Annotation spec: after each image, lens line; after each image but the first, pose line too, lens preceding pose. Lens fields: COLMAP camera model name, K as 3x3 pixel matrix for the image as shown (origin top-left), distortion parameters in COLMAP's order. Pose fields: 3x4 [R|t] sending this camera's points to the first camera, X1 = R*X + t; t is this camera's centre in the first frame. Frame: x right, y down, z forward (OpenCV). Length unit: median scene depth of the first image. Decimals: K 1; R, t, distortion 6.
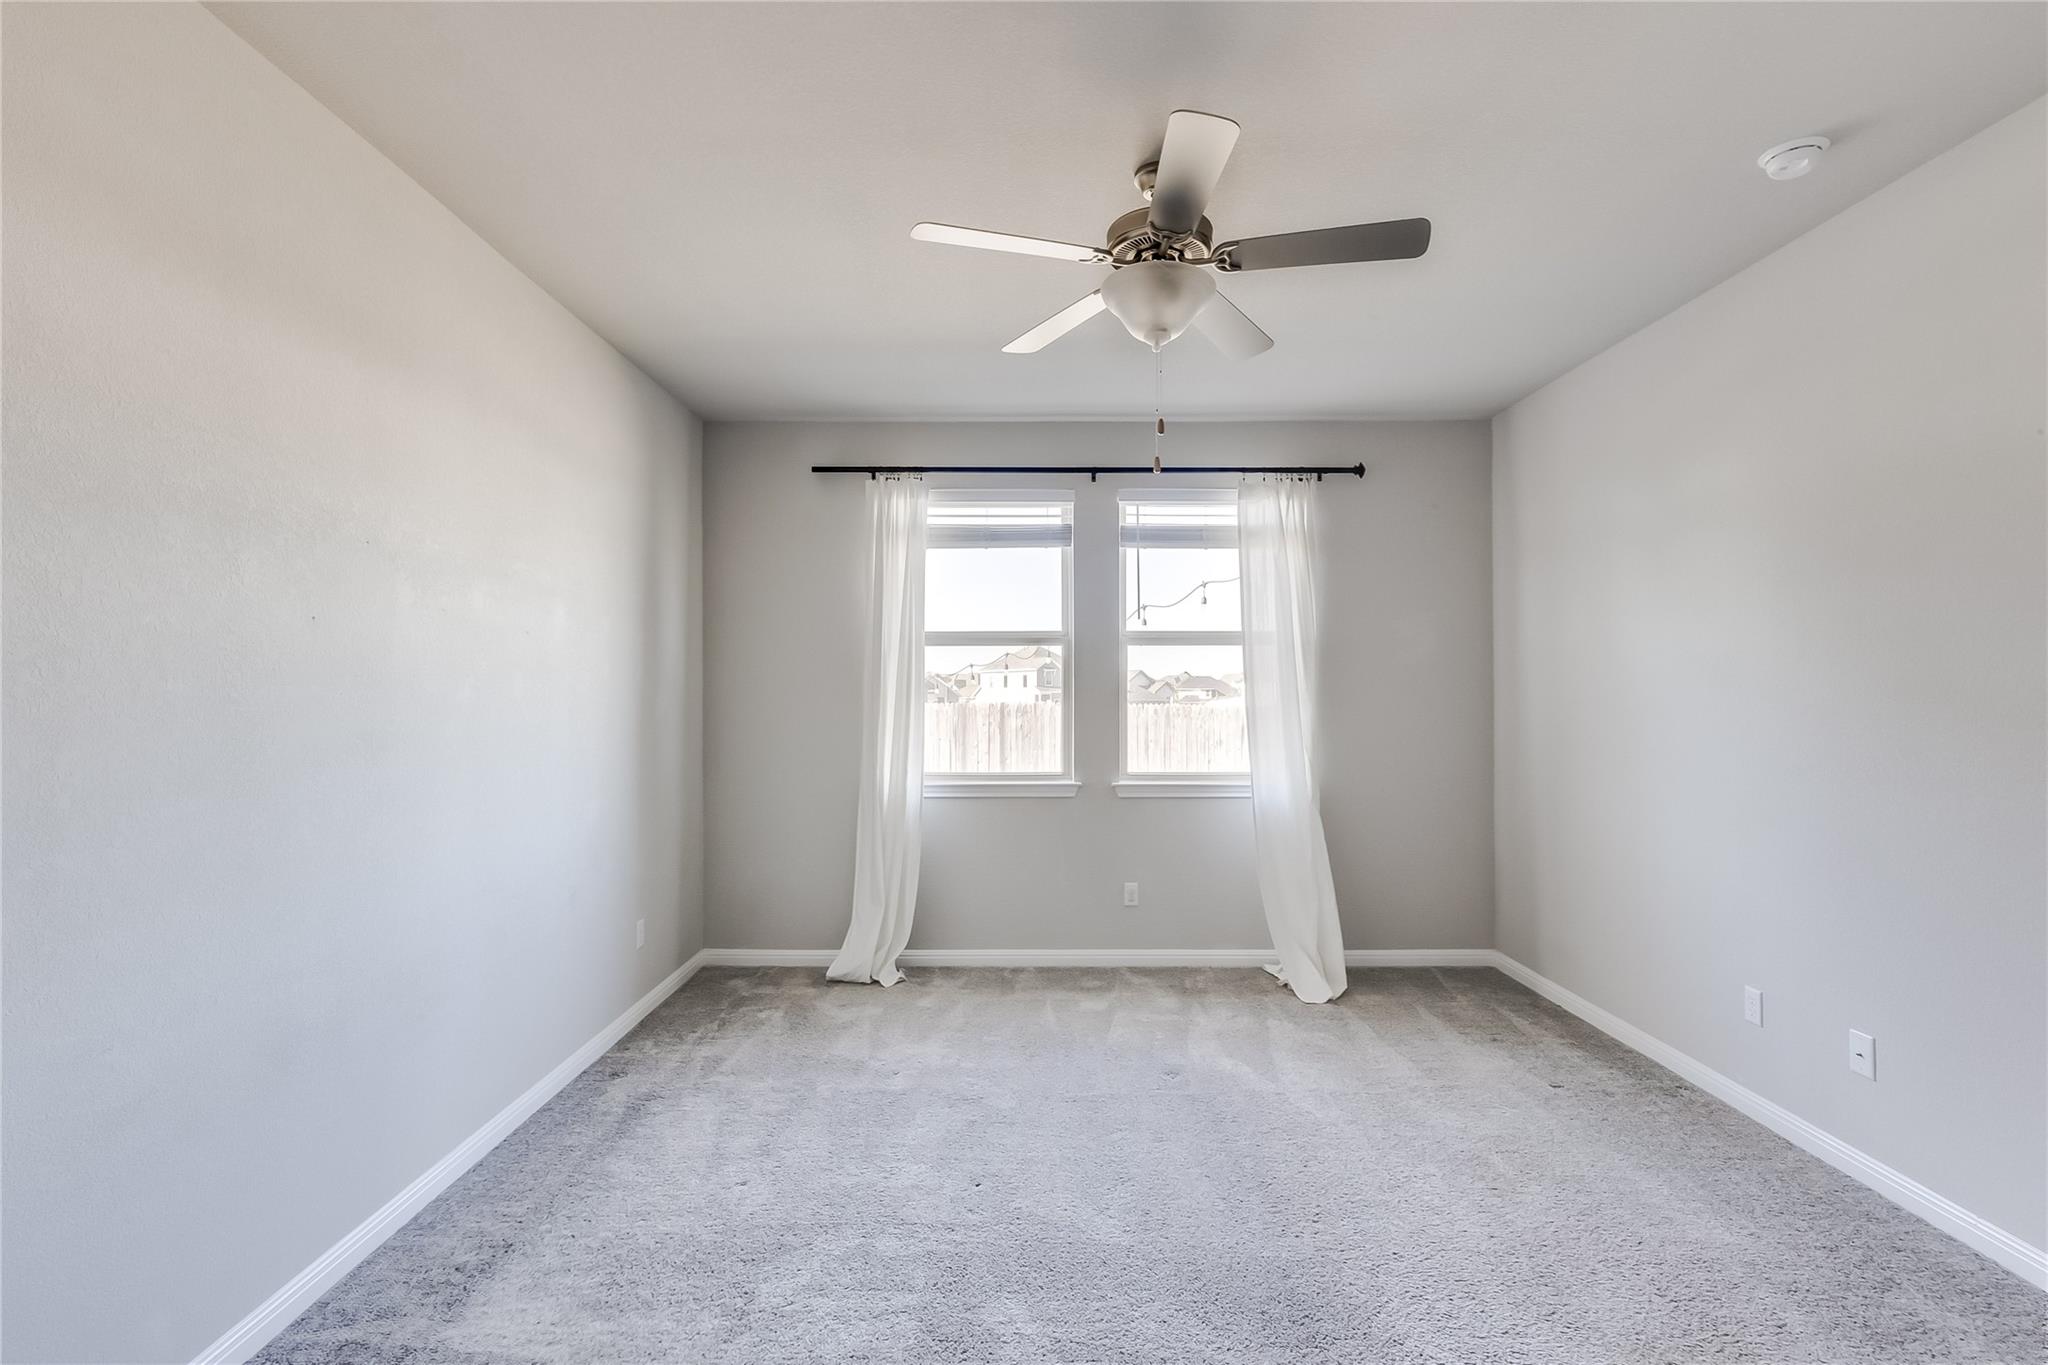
lens RADIAL K [[937.9, 0, 1030.0], [0, 937.9, 688.6], [0, 0, 1]] dist [0.001976, -0.000207]
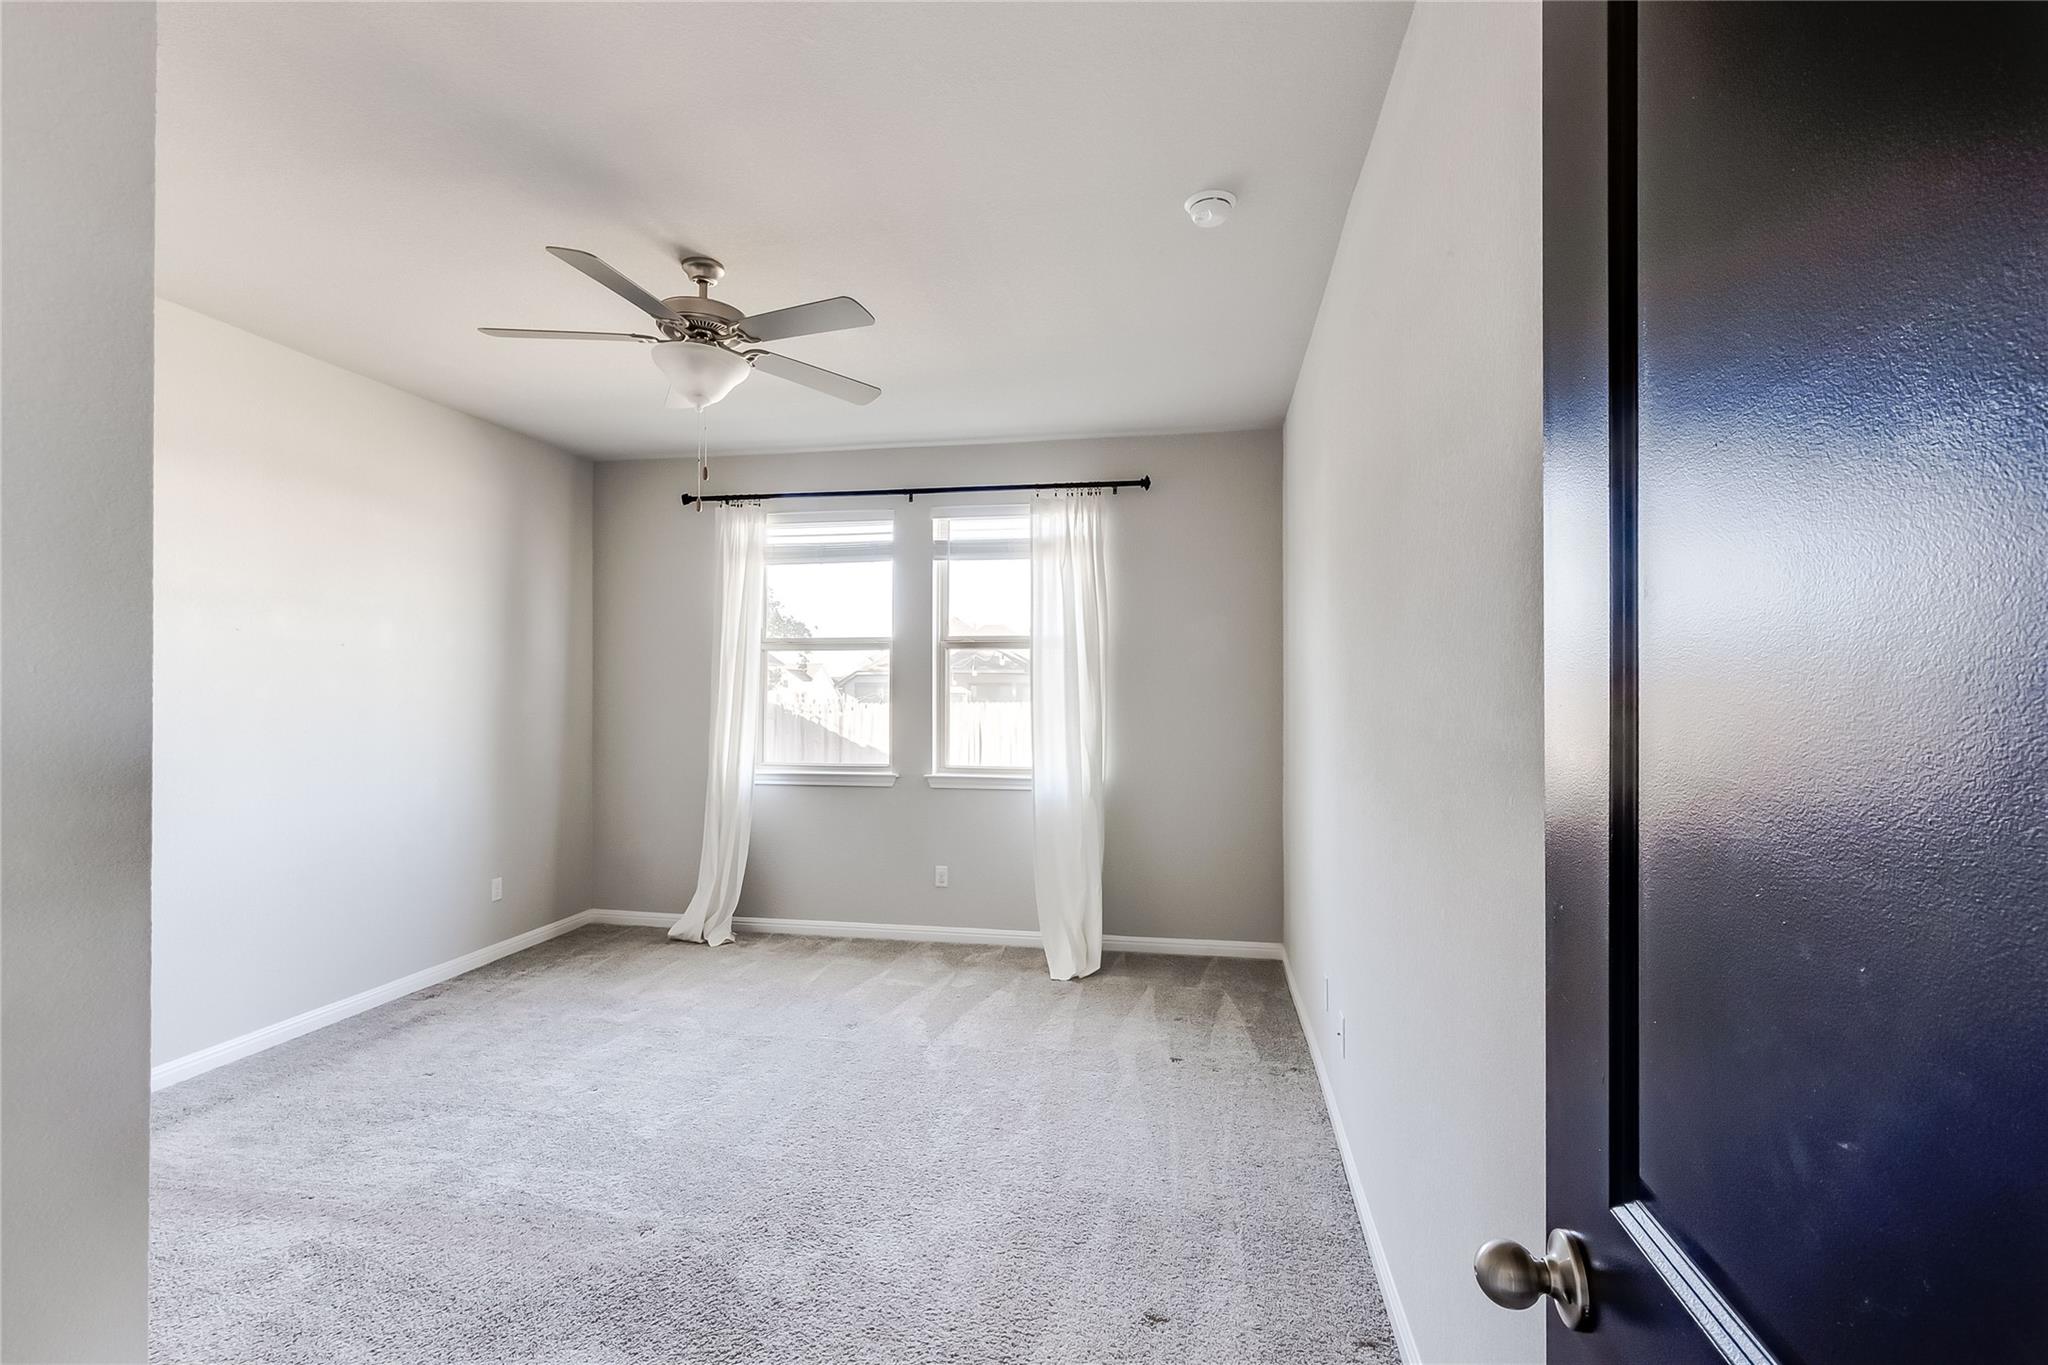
lens RADIAL K [[939.7, 0, 1024.7], [0, 939.7, 689.0], [0, 0, 1]] dist [0.003942, 0.000191]
pose [[0.982592, 0.001305, -0.185771, 0.425312], [-0.001177, 0.999999, 0.000800, -0.001129], [0.185772, -0.000567, 0.982593, -0.066232]]
